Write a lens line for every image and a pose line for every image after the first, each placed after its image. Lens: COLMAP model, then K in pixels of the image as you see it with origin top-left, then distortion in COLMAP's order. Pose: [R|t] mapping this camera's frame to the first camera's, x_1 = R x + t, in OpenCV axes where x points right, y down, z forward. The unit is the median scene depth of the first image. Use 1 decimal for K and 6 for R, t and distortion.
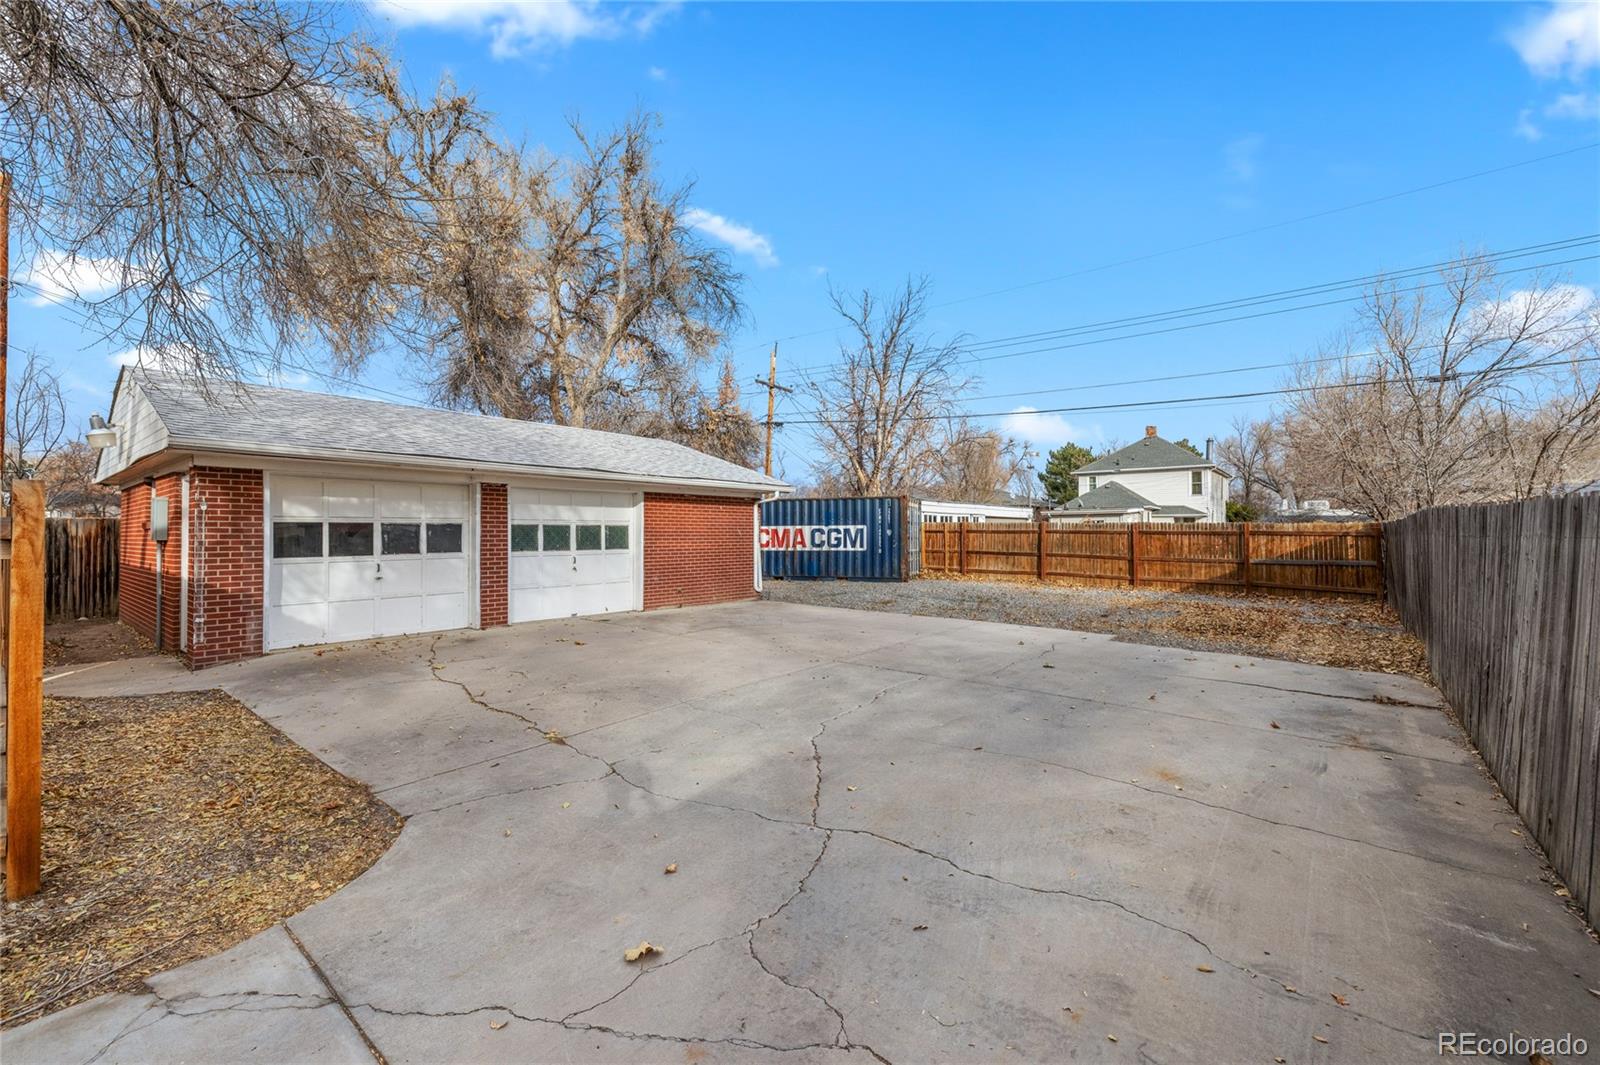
lens RADIAL K [[671.3, 0, 795.3], [0, 671.3, 528.7], [0, 0, 1]] dist [0.006501, -0.000111]
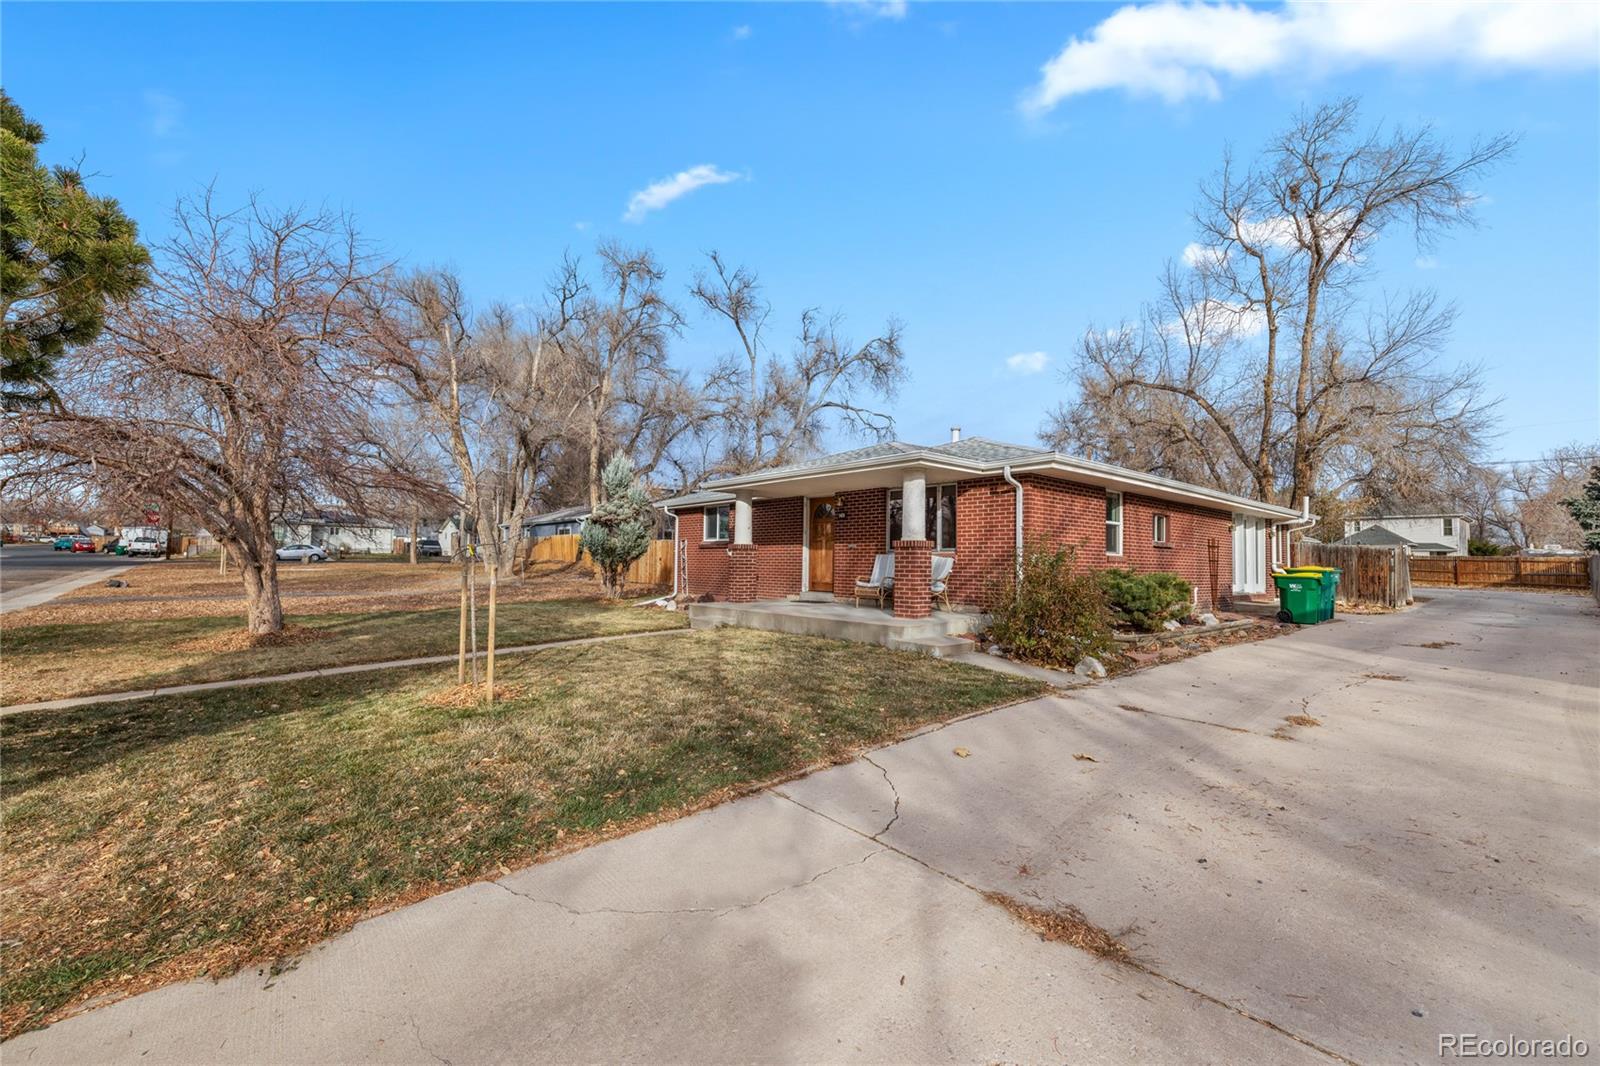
lens RADIAL K [[671.3, 0, 803.1], [0, 671.3, 542.4], [0, 0, 1]] dist [0.006501, -0.000111]
pose [[0.985638, 0.003661, -0.168835, -0.489781], [-0.007387, 0.999743, -0.021447, 0.003570], [0.168713, 0.022386, 0.985411, -0.612320]]
